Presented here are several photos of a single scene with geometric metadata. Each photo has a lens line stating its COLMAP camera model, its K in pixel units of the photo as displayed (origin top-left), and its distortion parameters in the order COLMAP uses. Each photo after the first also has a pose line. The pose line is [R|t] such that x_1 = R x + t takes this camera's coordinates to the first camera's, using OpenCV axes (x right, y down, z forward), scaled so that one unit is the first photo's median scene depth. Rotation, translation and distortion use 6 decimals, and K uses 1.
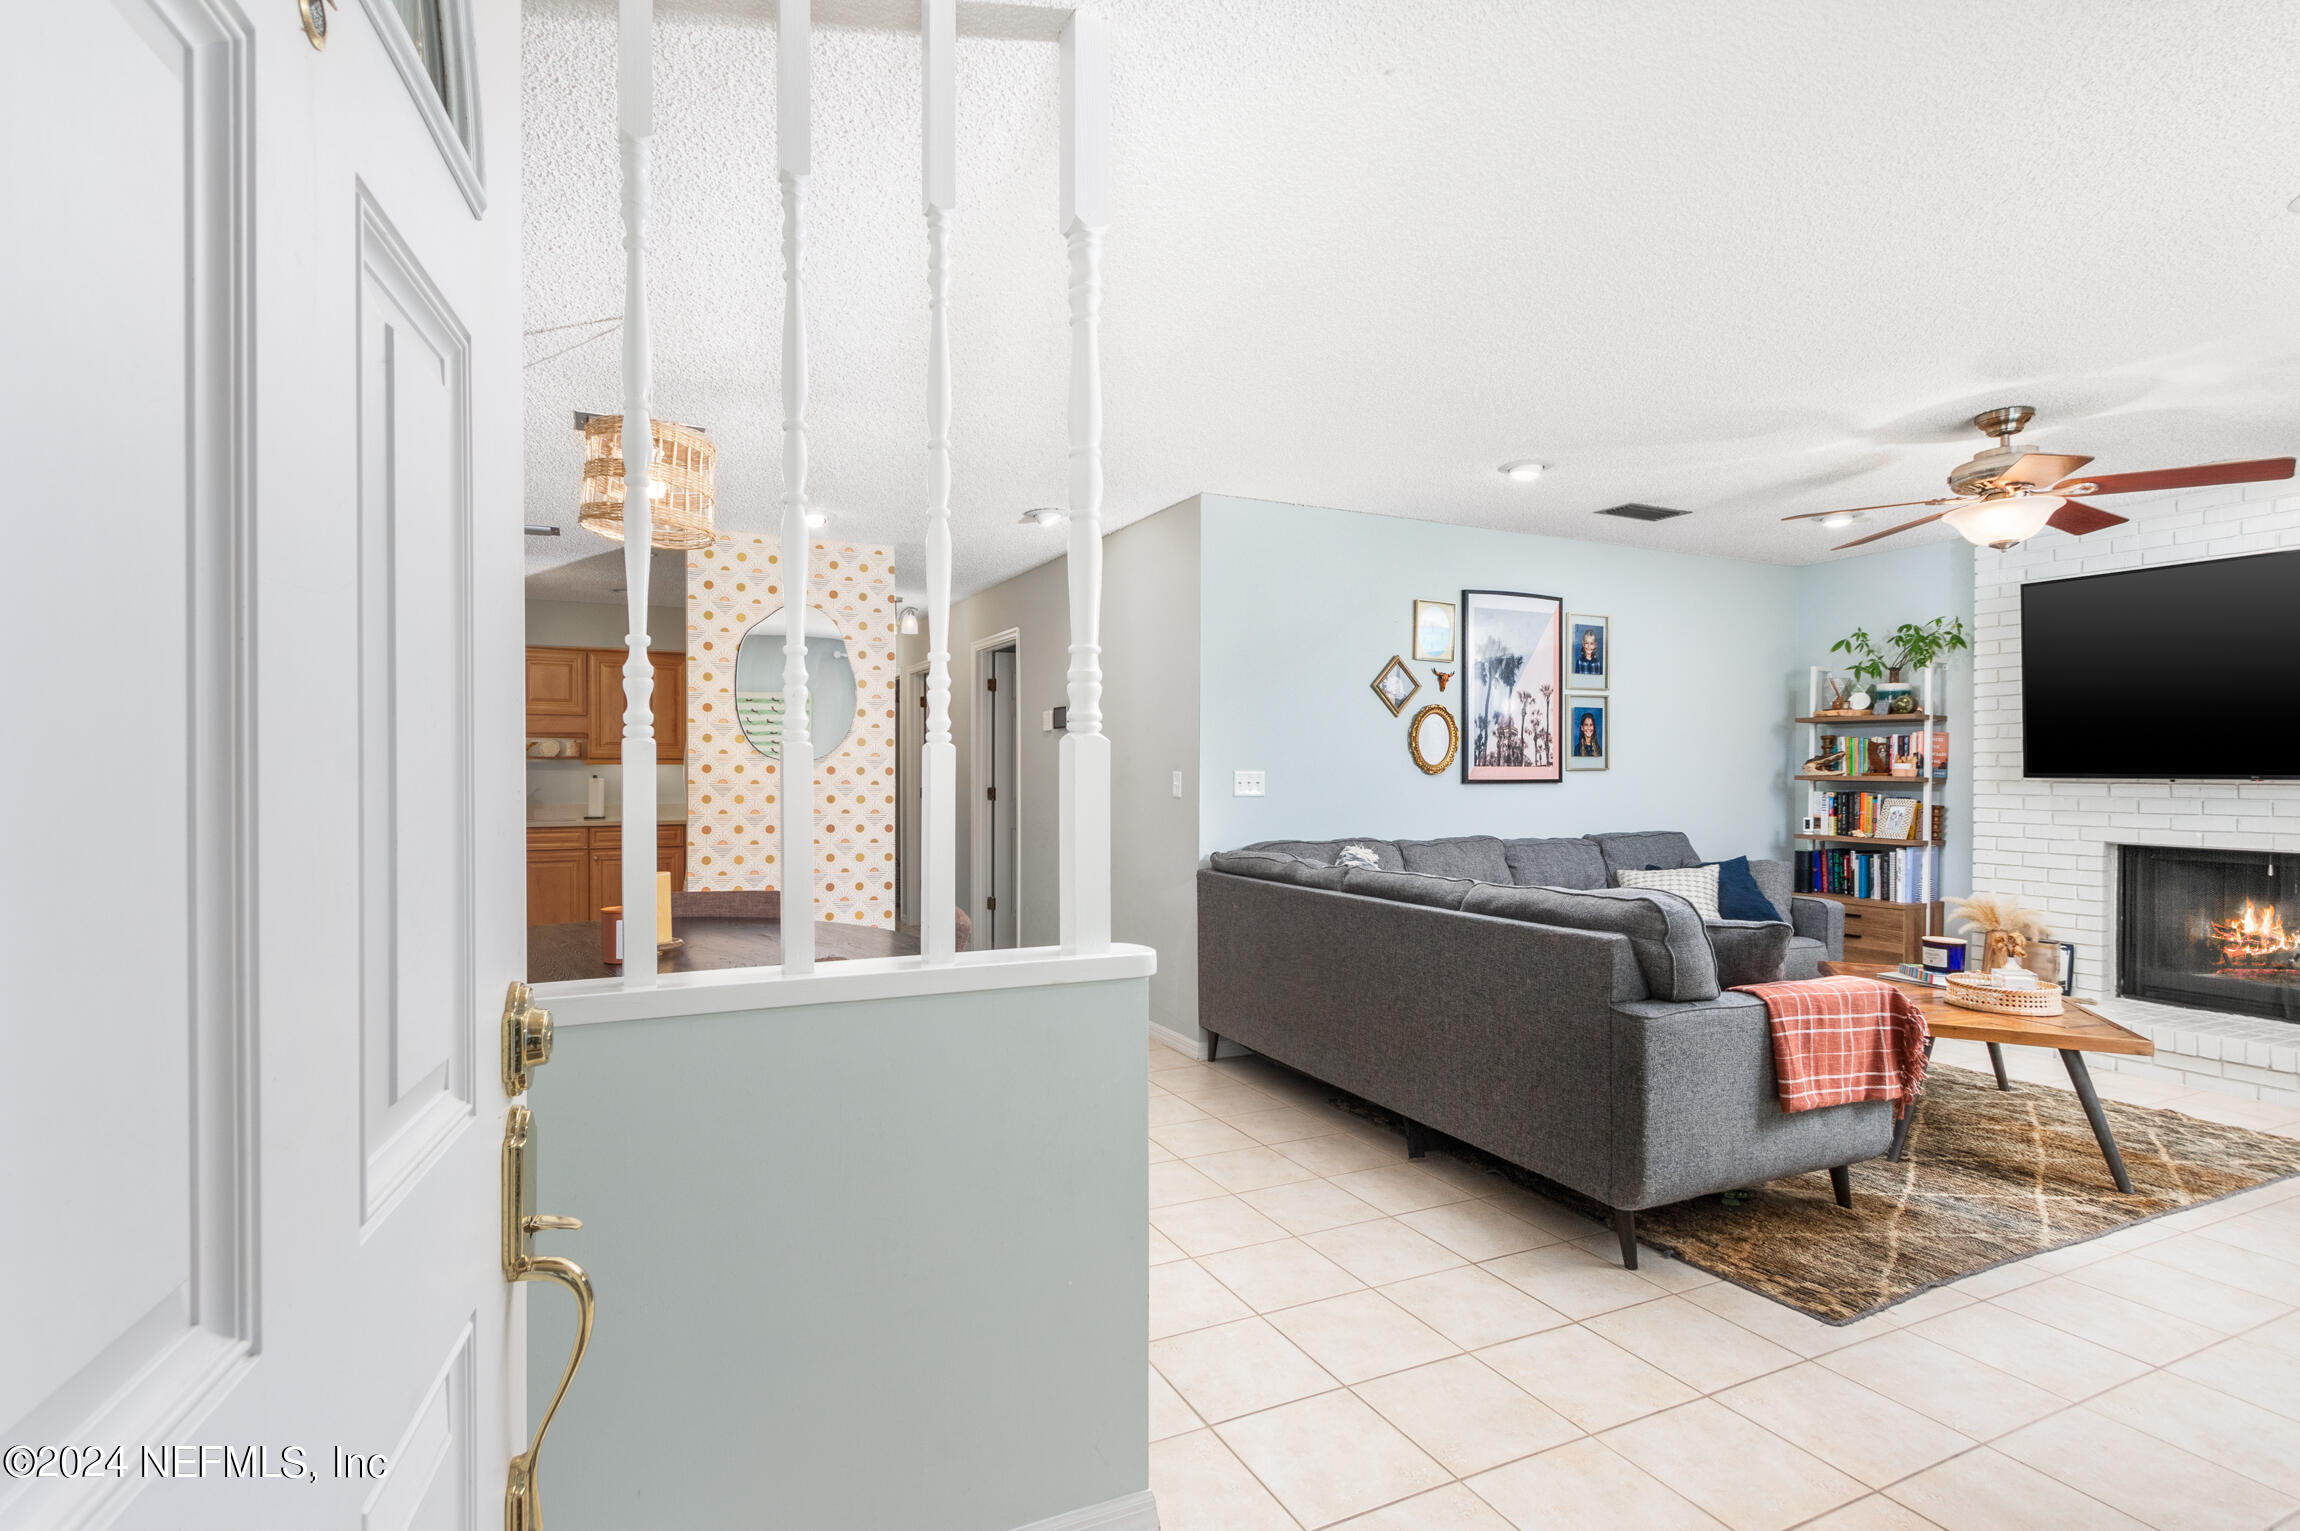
lens RADIAL K [[1065.0, 0, 1121.0], [0, 1065.0, 776.0], [0, 0, 1]] dist [0.013670, -0.004287]
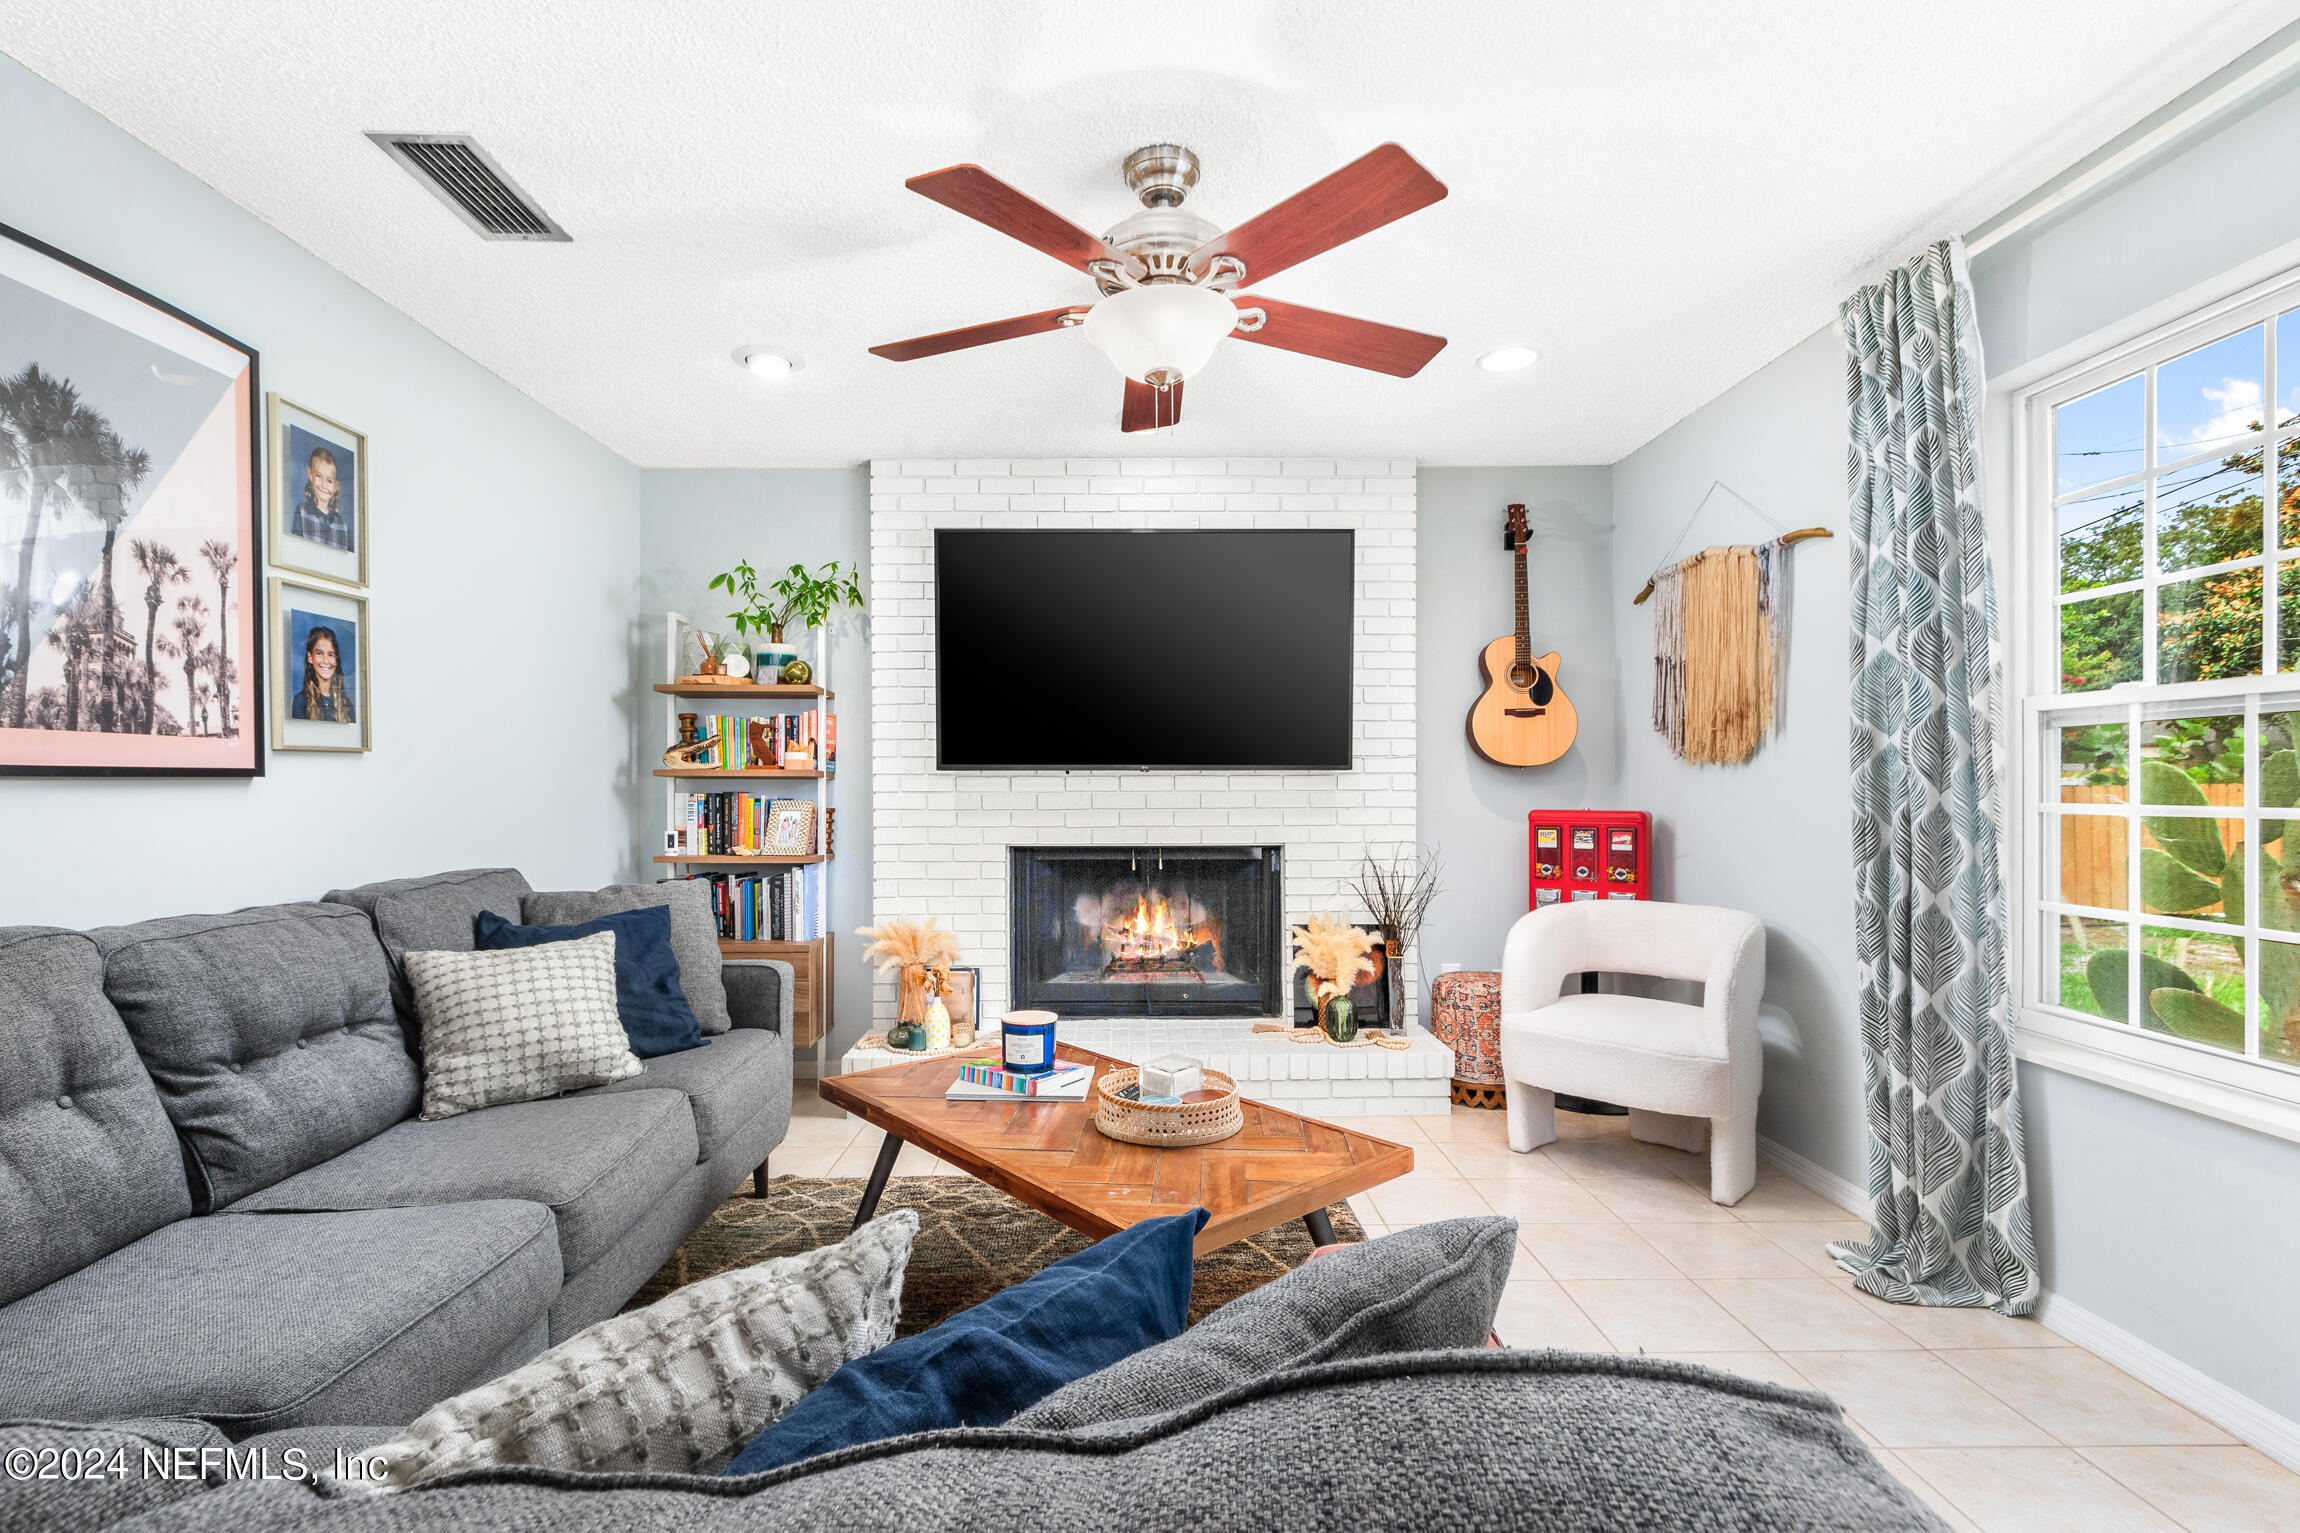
lens RADIAL K [[1065.0, 0, 1130.7], [0, 1065.0, 784.9], [0, 0, 1]] dist [0.013670, -0.004287]
pose [[0.416519, -0.005055, 0.909113, 0.167865], [0.009810, 0.999951, 0.001065, 0.012670], [-0.909074, 0.008475, 0.416548, 0.510052]]
